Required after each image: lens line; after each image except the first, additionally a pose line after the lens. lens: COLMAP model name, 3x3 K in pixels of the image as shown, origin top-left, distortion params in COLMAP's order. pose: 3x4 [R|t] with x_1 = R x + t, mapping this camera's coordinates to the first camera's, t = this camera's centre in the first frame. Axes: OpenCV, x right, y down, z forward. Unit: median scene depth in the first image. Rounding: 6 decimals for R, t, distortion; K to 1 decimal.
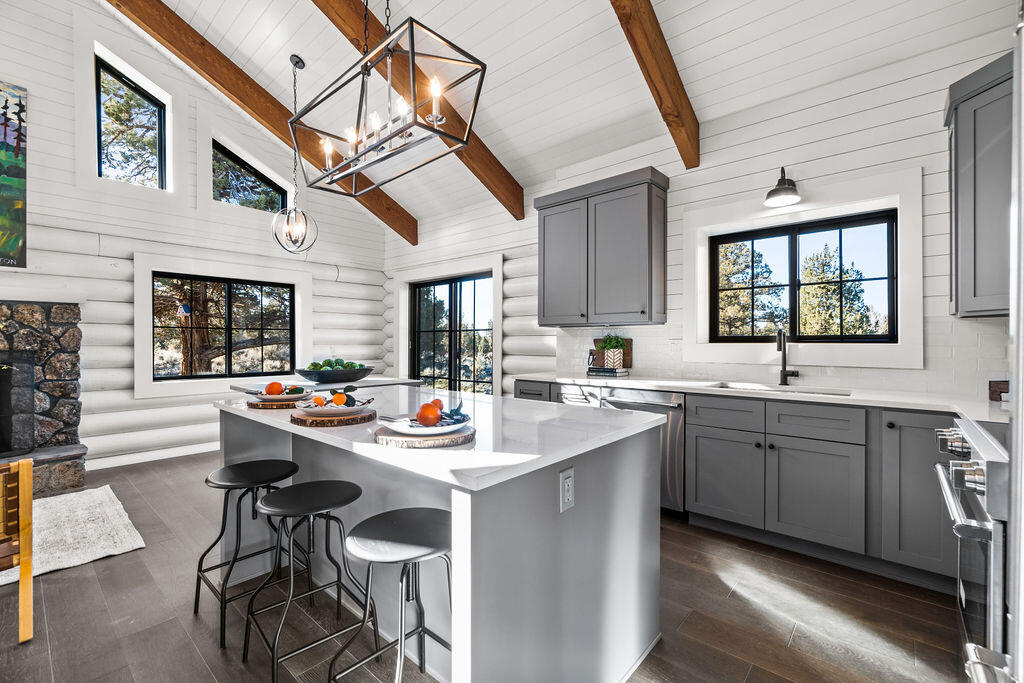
lens RADIAL K [[439.2, 0, 516.3], [0, 439.2, 342.5], [0, 0, 1]] dist [-0.002574, -0.000294]
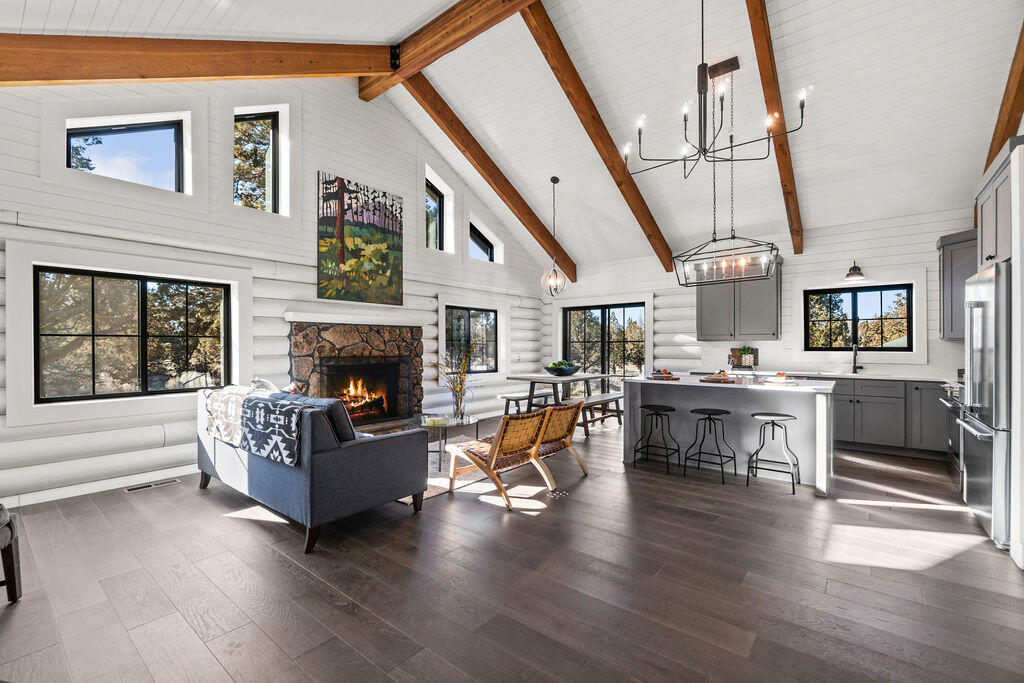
lens RADIAL K [[445.3, 0, 511.4], [0, 445.3, 345.3], [0, 0, 1]] dist [-0.000767, -0.000070]
pose [[0.999053, 0.000720, 0.043498, -0.786788], [-0.000559, 0.999993, -0.003721, -0.014207], [-0.043500, 0.003693, 0.999047, -0.710644]]
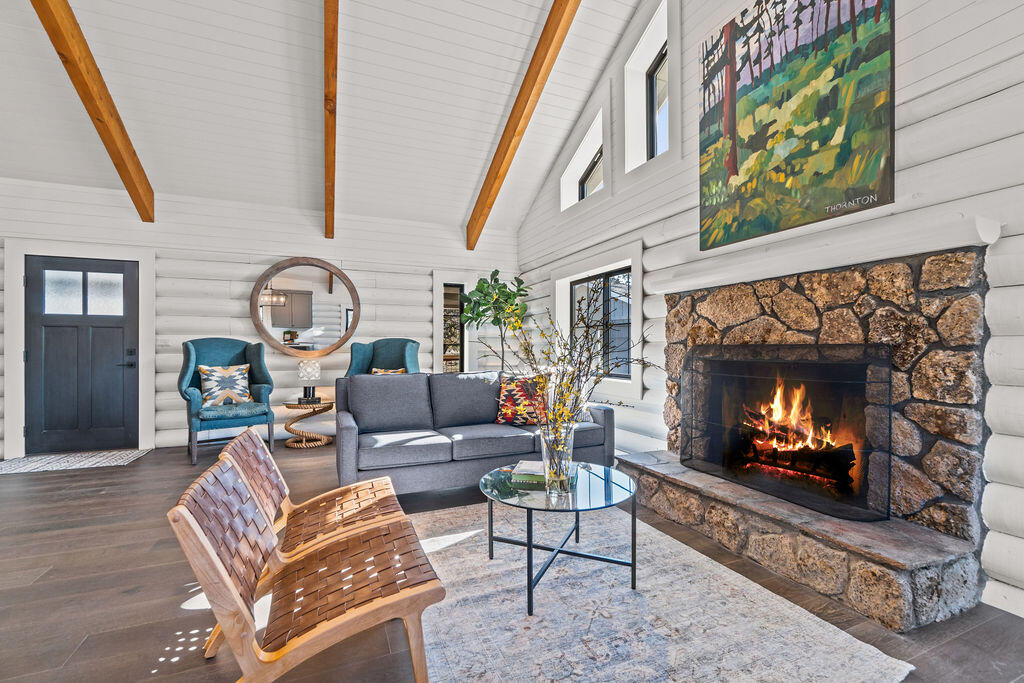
lens RADIAL K [[445.3, 0, 511.4], [0, 445.3, 345.3], [0, 0, 1]] dist [-0.000767, -0.000070]
pose [[-0.436299, -0.001468, -0.899801, -0.372264], [-0.000483, 0.999999, -0.001398, 0.020950], [0.899802, -0.000175, -0.436299, 0.810755]]
